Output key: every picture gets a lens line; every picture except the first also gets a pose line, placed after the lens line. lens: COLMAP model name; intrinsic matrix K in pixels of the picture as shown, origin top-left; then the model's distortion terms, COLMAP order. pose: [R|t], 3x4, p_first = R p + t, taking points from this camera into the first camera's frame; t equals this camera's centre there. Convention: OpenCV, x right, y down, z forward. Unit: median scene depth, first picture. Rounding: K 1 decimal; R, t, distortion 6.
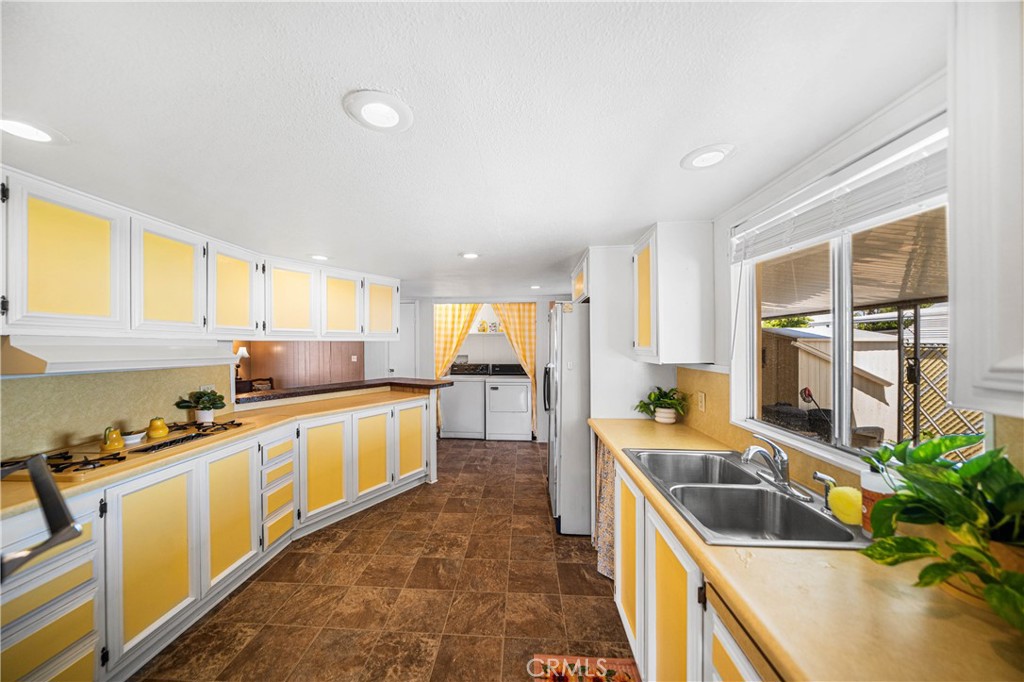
lens RADIAL K [[355.1, 0, 520.9], [0, 355.1, 343.4], [0, 0, 1]] dist [0.002168, 0.000028]
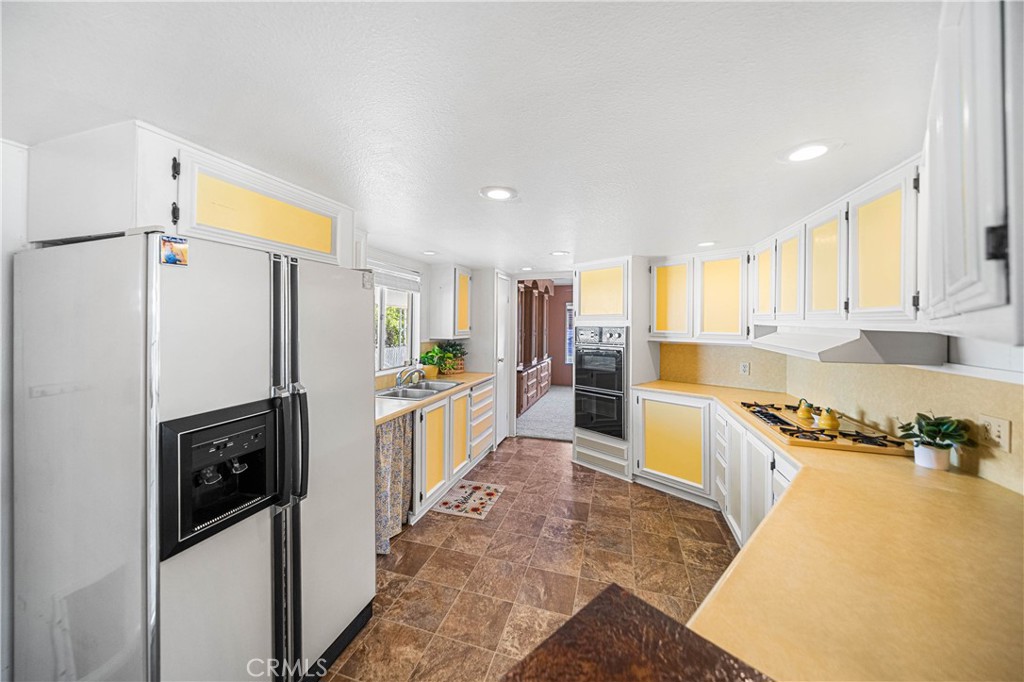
lens RADIAL K [[355.1, 0, 505.4], [0, 355.1, 321.5], [0, 0, 1]] dist [0.002168, 0.000028]
pose [[-0.957517, 0.003284, 0.288358, -0.160261], [0.000397, 0.999949, -0.010069, -0.004328], [-0.288377, -0.009527, -0.957470, 0.762593]]
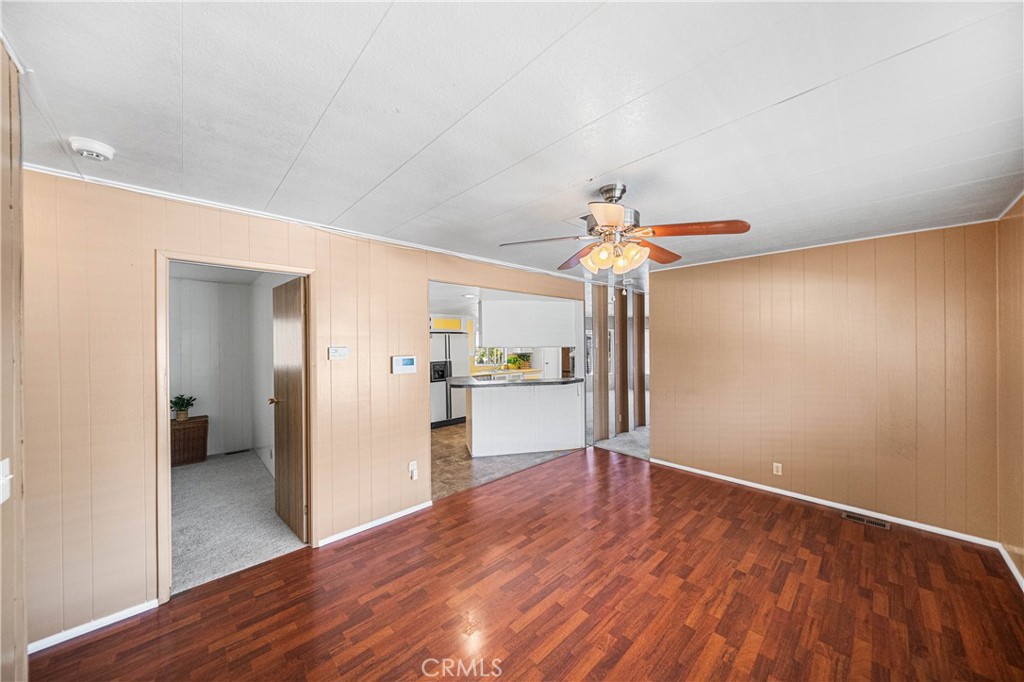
lens RADIAL K [[355.1, 0, 510.2], [0, 355.1, 343.0], [0, 0, 1]] dist [0.002168, 0.000028]
pose [[-0.711160, 0.013191, 0.702907, -0.902758], [0.011385, 0.999909, -0.007246, -0.007296], [-0.702938, 0.002850, -0.711245, 1.253827]]
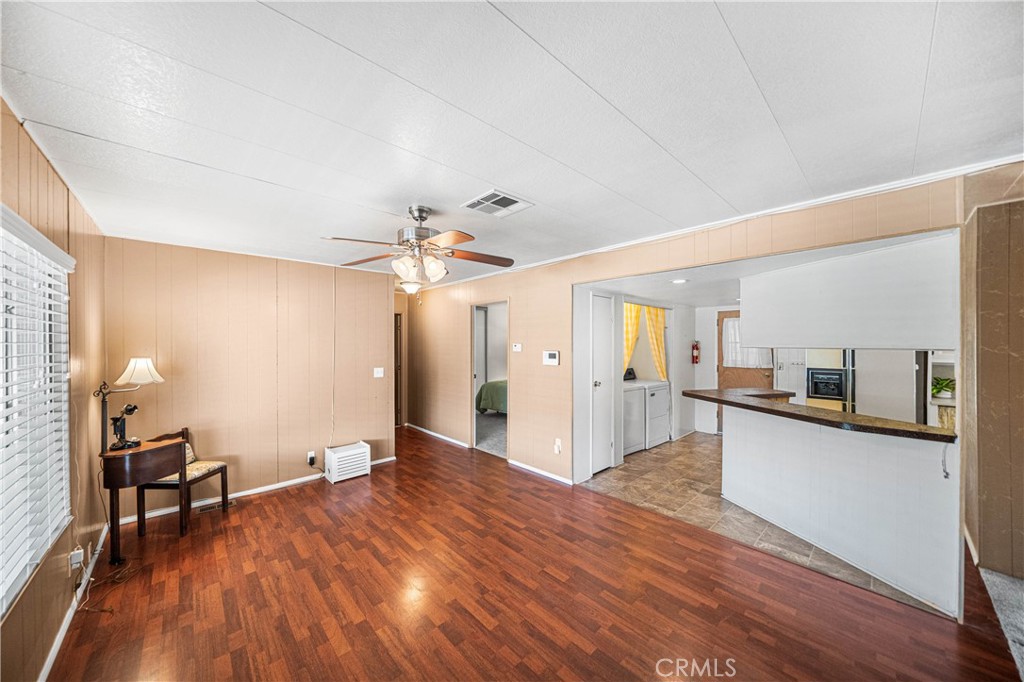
lens RADIAL K [[355.1, 0, 500.9], [0, 355.1, 344.3], [0, 0, 1]] dist [0.002168, 0.000028]
pose [[0.723856, 0.005465, 0.689929, -0.943147], [-0.005794, 0.999982, -0.001843, -0.004520], [-0.689926, -0.002663, 0.723875, 0.584921]]
